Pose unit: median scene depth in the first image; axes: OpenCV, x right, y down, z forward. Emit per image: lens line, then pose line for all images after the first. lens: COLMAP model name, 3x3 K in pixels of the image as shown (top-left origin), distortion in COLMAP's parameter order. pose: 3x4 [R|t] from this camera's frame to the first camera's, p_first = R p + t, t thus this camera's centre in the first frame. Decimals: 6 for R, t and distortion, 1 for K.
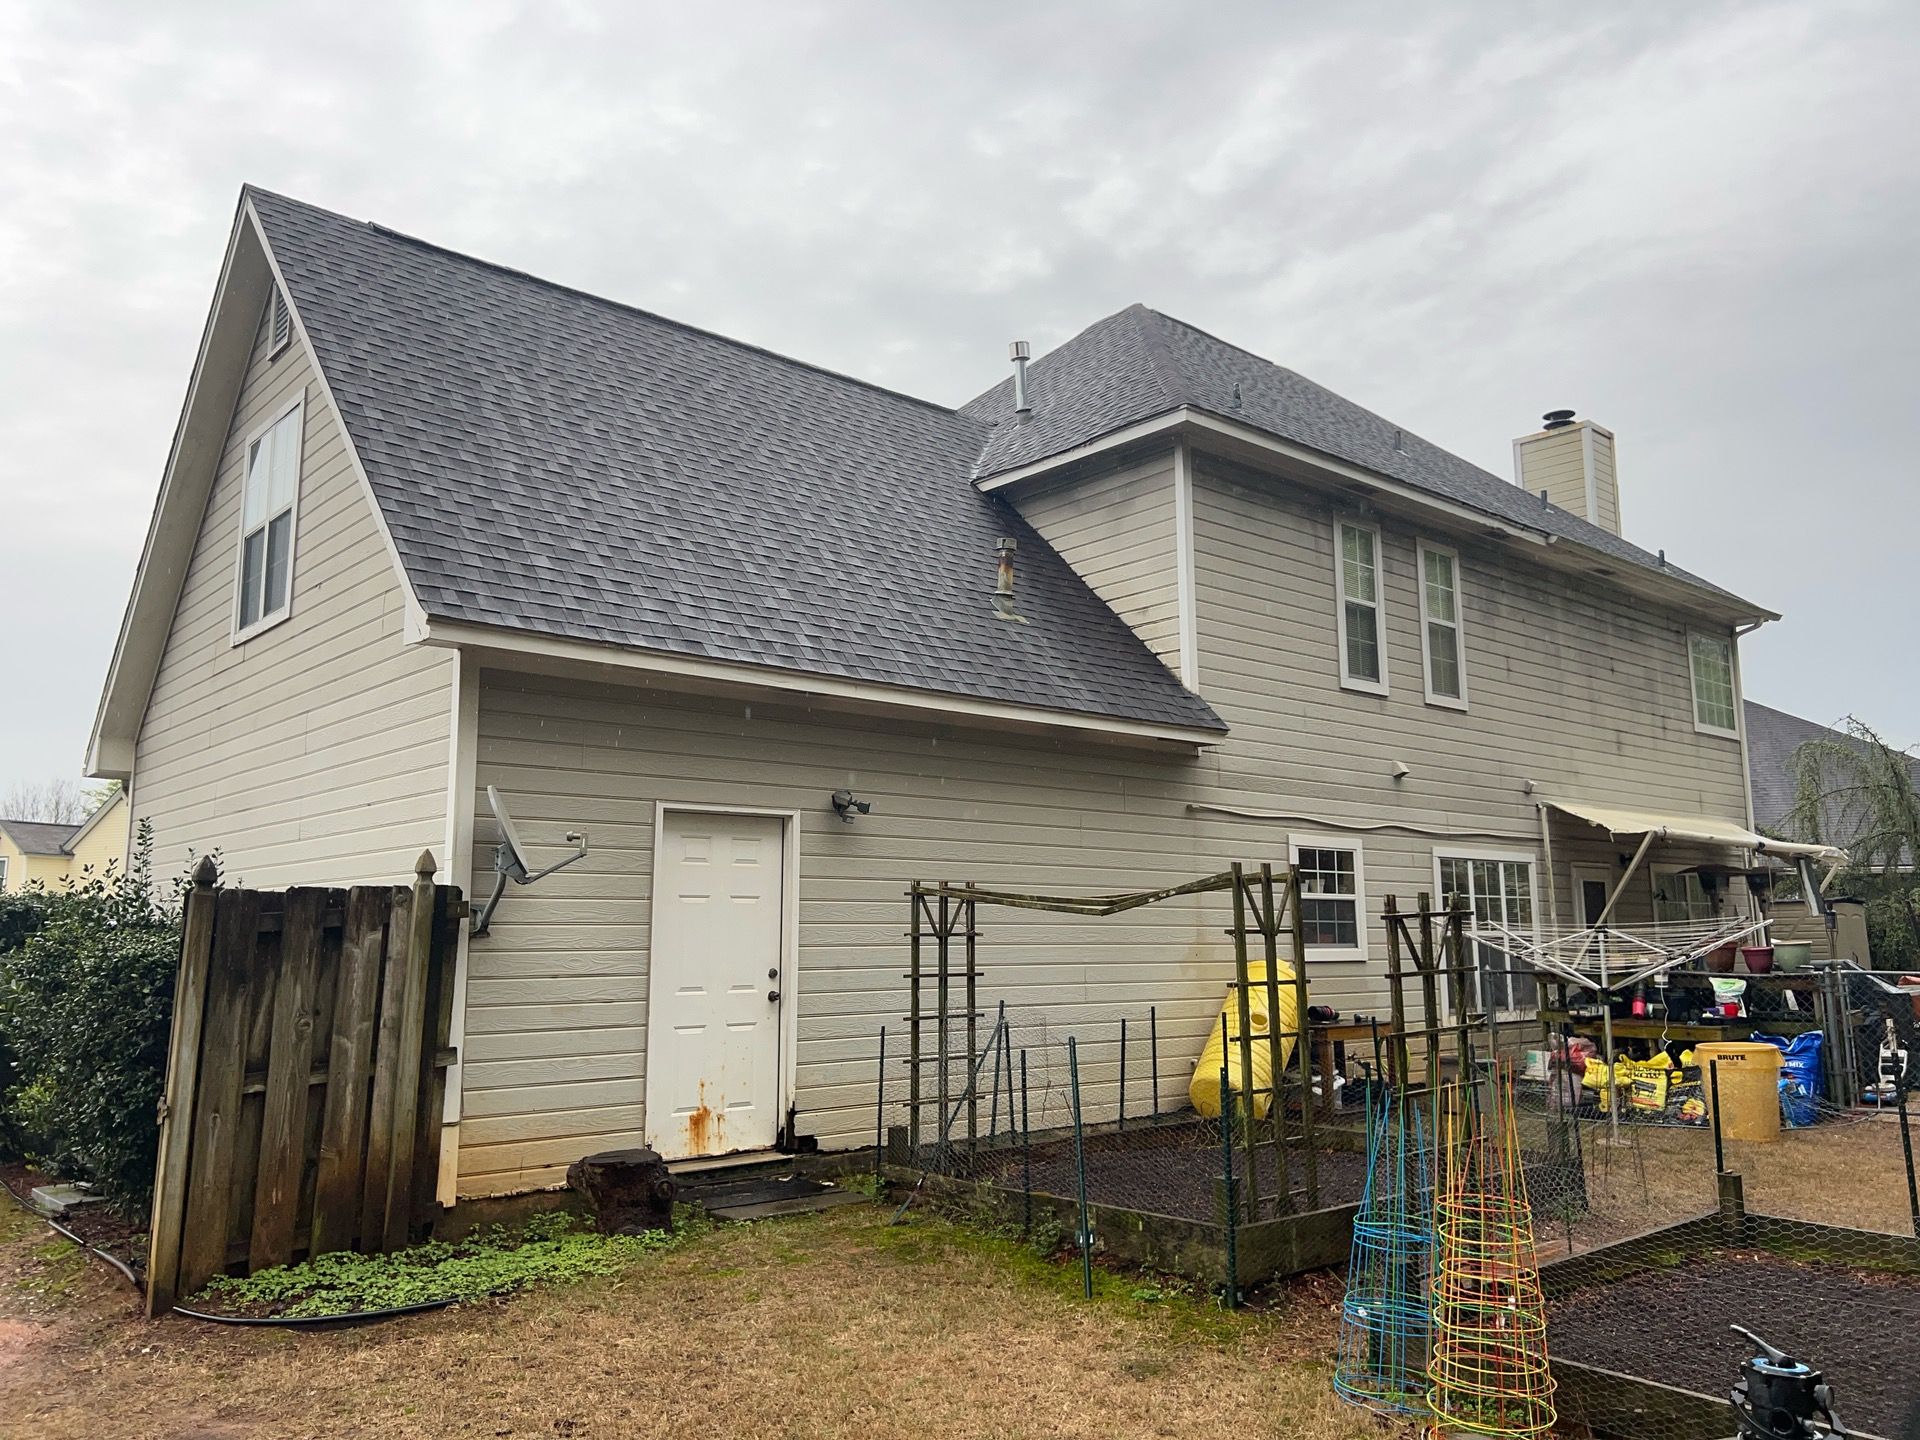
lens RADIAL K [[1440.8, 0, 960.0], [0, 1440.8, 720.0], [0, 0, 1]] dist [0.118040, -0.187393]
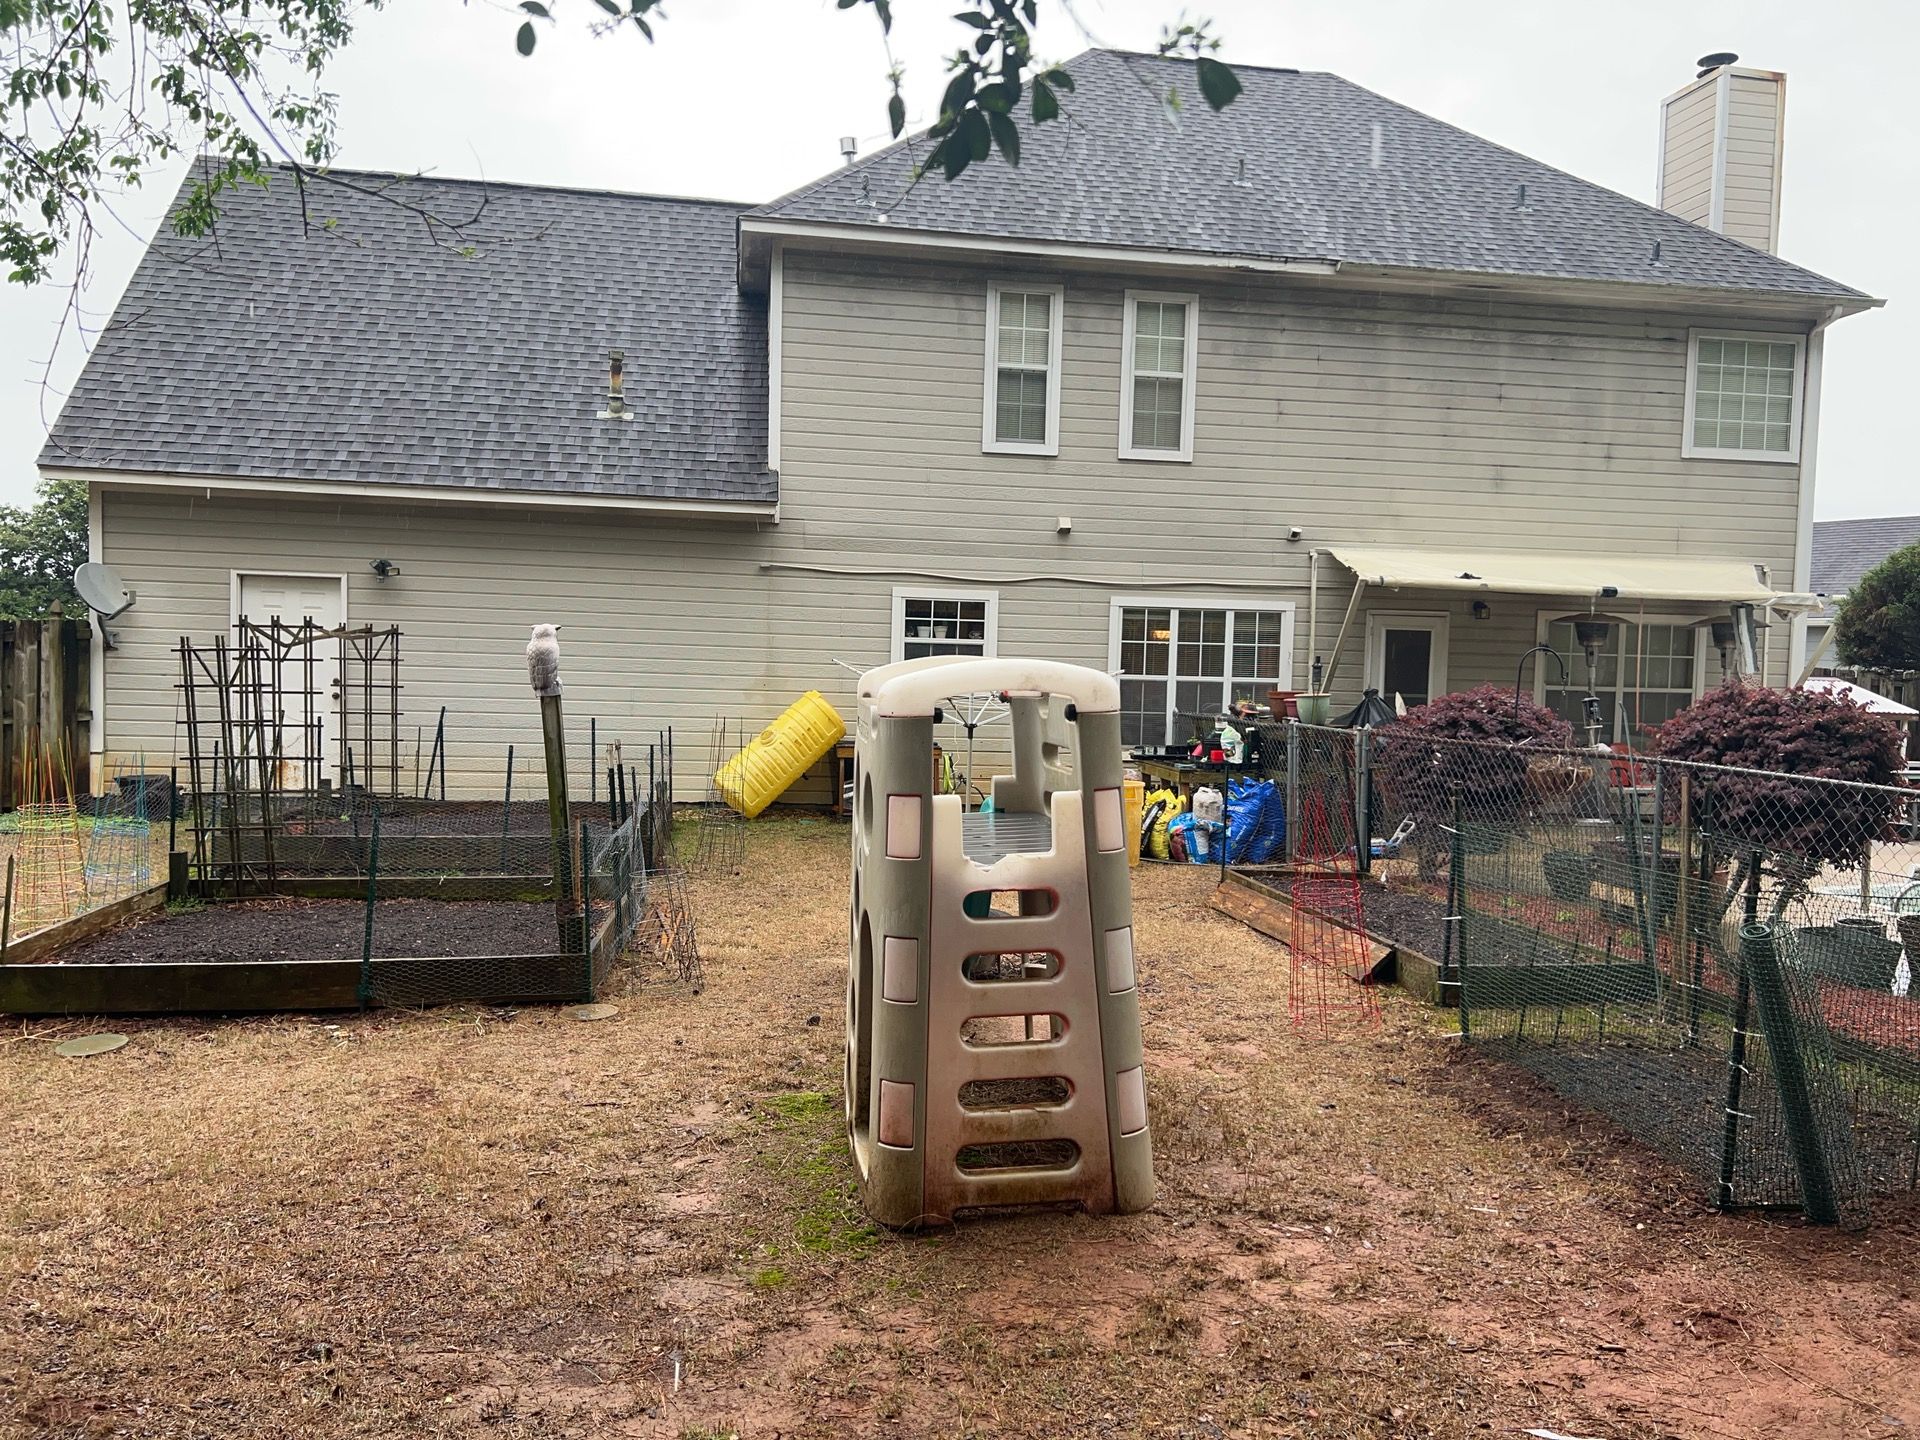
lens RADIAL K [[1463.8, 0, 919.2], [0, 1463.8, 742.4], [0, 0, 1]] dist [0.090031, -0.129151]
pose [[0.845872, 0.058660, -0.530151, 0.839844], [0.047341, 0.981755, 0.184164, -0.013701], [0.531281, -0.180877, 0.827661, 0.017981]]
